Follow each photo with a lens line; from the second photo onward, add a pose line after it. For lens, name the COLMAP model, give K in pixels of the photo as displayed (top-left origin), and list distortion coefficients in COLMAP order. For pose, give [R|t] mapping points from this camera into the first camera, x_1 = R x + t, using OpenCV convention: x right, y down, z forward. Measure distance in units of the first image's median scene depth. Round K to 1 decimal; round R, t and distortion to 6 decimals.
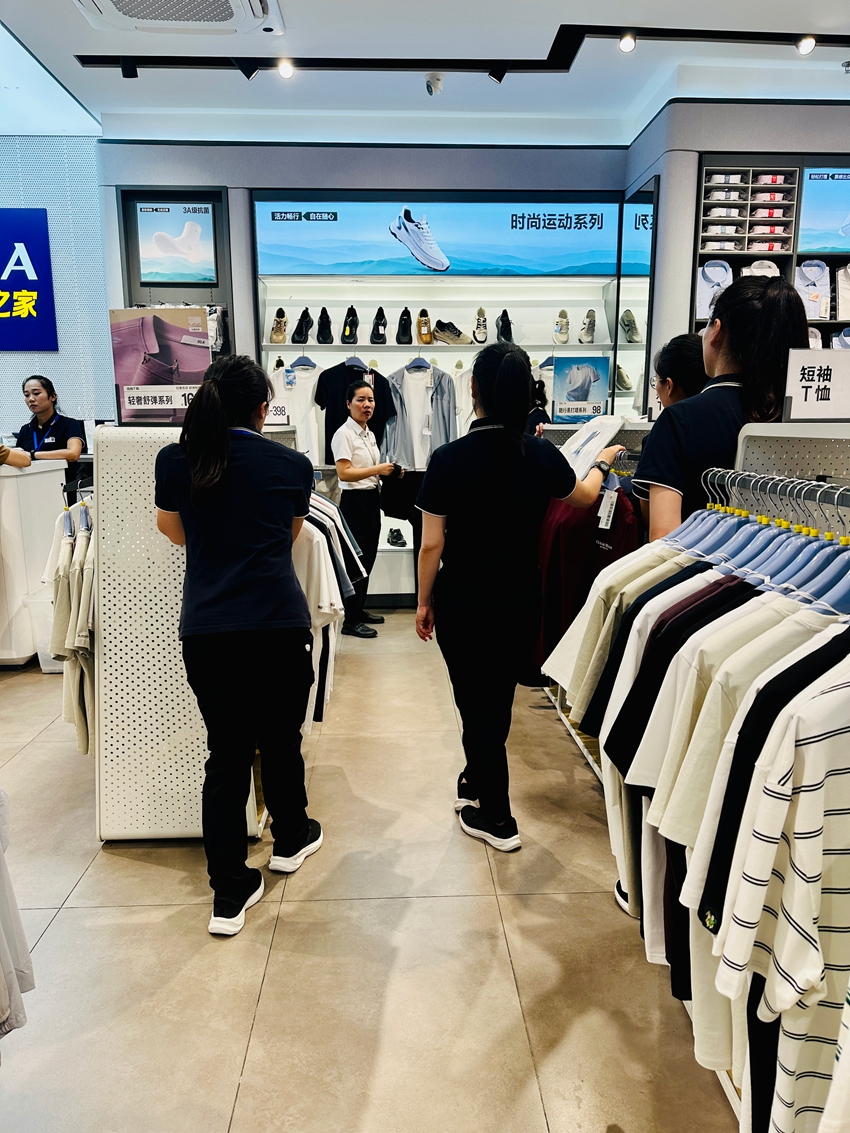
lens RADIAL K [[791.7, 0, 425.0], [0, 791.7, 566.5], [0, 0, 1]] dist [0.050972, -0.048365]
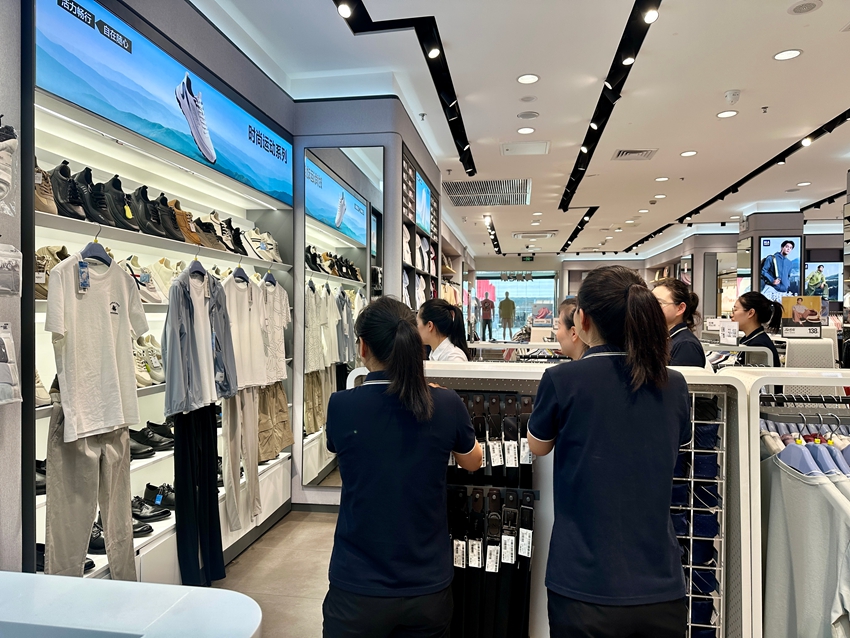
lens RADIAL K [[593.9, 0, 425.0], [0, 593.9, 319.0], [0, 0, 1]] dist [0.050972, -0.048365]
pose [[0.194696, -0.006254, 0.980844, -0.552859], [0.162896, 0.986299, -0.026045, -0.161505], [-0.967243, 0.164847, 0.193047, 0.700665]]
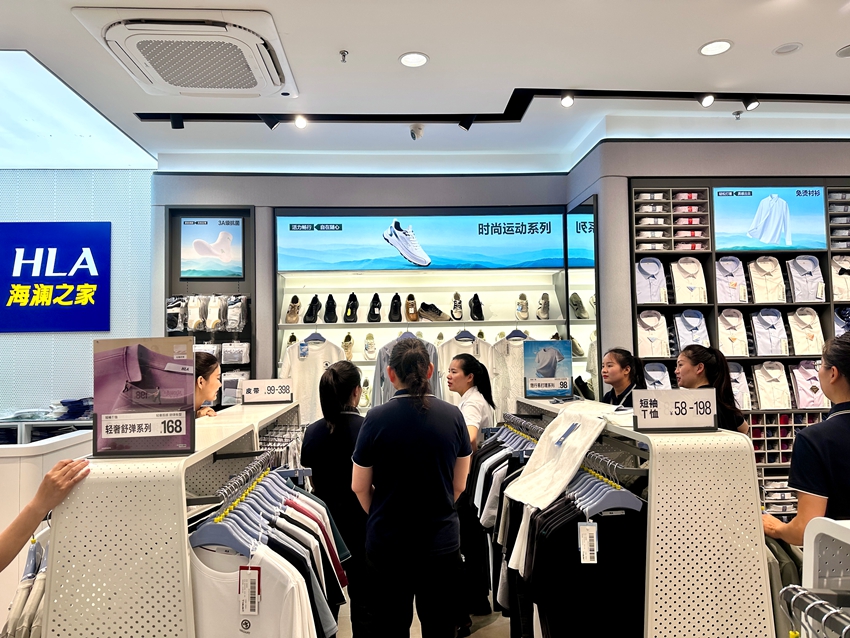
lens RADIAL K [[589.8, 0, 416.8], [0, 589.8, 322.5], [0, 0, 1]] dist [0.190767, -0.333015]
pose [[0.999887, -0.012831, 0.007778, 0.000127], [0.014282, 0.972811, -0.231161, -0.070228], [-0.004600, 0.231246, 0.972884, 0.114768]]
